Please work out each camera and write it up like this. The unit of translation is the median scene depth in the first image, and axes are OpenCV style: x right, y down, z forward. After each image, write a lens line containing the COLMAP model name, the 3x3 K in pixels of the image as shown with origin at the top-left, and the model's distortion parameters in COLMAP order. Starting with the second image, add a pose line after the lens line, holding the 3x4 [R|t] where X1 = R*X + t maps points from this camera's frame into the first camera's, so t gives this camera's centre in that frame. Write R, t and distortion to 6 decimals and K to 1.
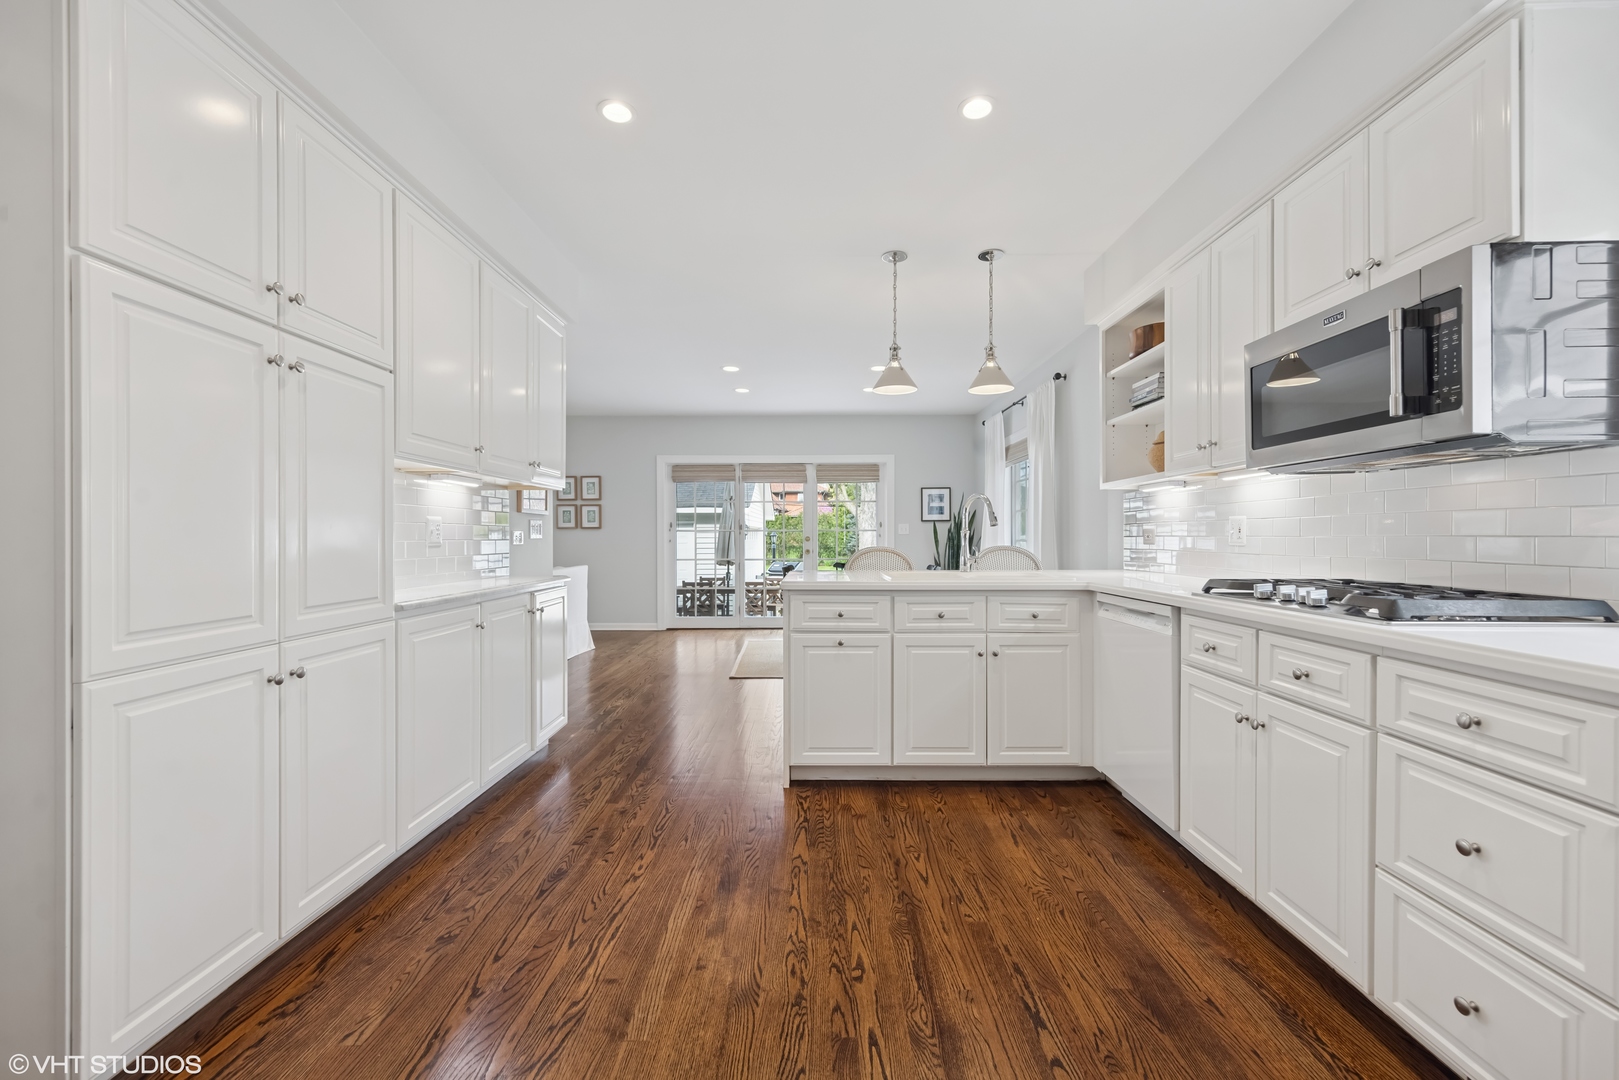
lens RADIAL K [[640.5, 0, 809.5], [0, 640.5, 540.0], [0, 0, 1]] dist [0.001196, 0.000099]
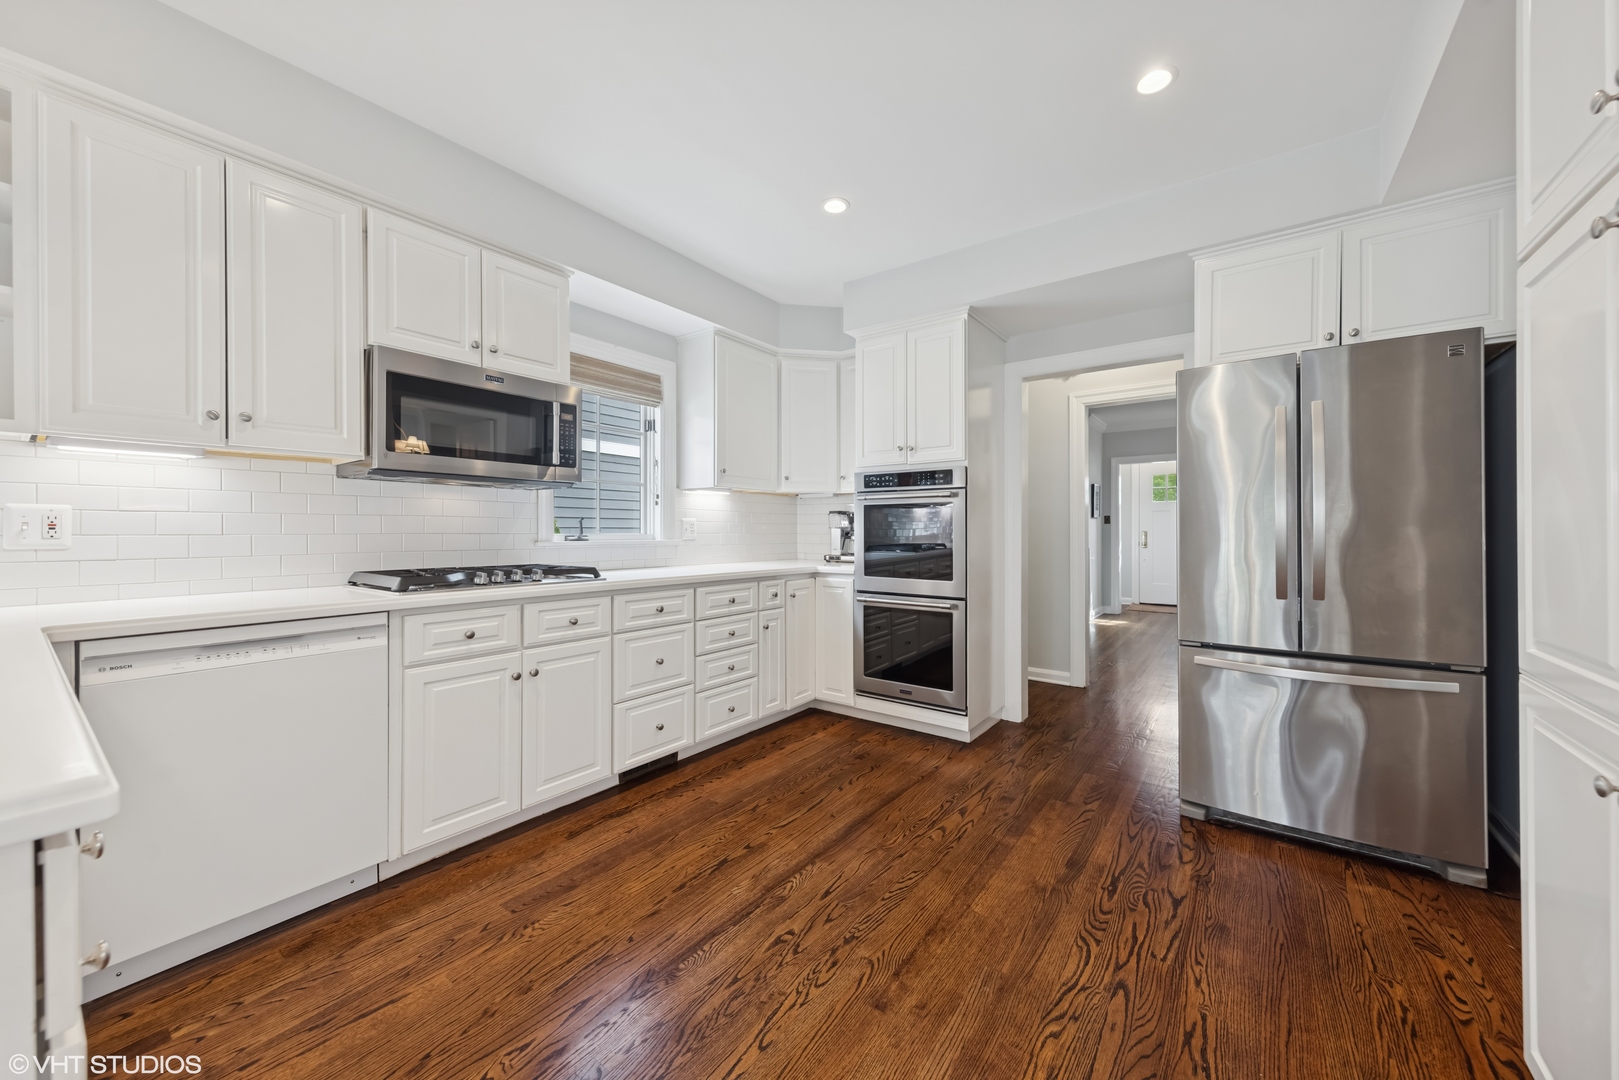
lens RADIAL K [[602.9, 0, 809.5], [0, 602.9, 540.0], [0, 0, 1]] dist [-0.000938, -0.000076]
pose [[-0.807538, -0.006252, 0.589782, -0.556890], [0.006354, 0.999794, 0.019299, -0.014033], [-0.589781, 0.019332, -0.807332, 1.796531]]
